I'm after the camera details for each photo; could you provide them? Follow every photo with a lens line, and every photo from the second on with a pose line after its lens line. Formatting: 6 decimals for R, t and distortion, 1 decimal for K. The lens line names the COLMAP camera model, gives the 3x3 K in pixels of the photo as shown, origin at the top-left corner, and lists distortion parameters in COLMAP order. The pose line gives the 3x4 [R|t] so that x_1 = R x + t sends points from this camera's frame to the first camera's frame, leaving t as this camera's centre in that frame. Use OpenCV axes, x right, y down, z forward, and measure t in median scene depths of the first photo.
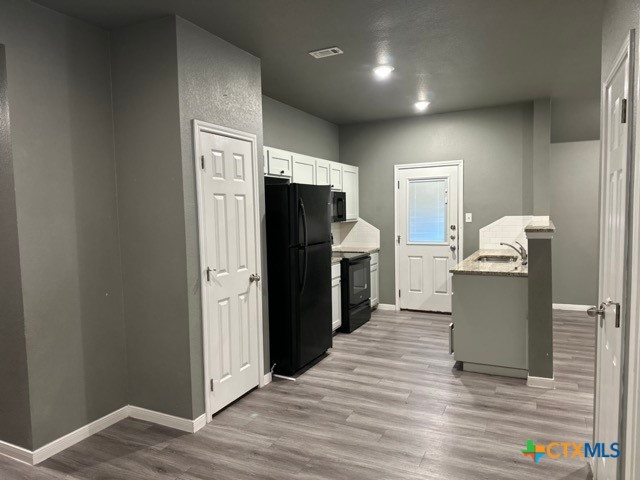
lens RADIAL K [[447.0, 0, 320.0], [0, 447.0, 240.0], [0, 0, 1]] dist [-0.001087, -0.000032]
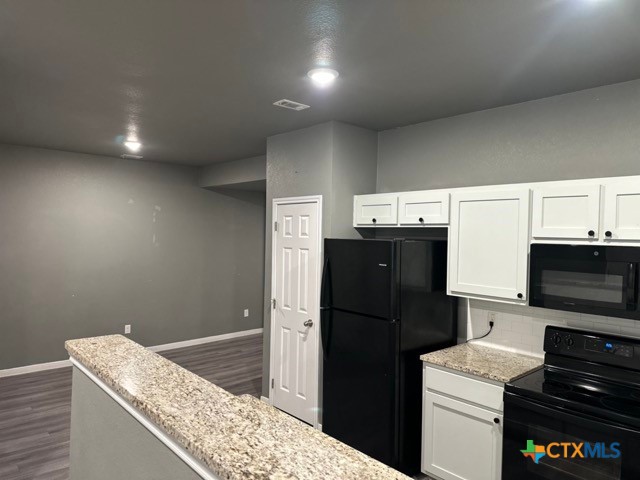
lens RADIAL K [[447.0, 0, 320.0], [0, 447.0, 240.0], [0, 0, 1]] dist [-0.001087, -0.000032]
pose [[-0.368977, 0.020774, -0.929206, 0.913906], [-0.072426, 0.996068, 0.051028, -0.188854], [0.926613, 0.086126, -0.366021, 1.470672]]
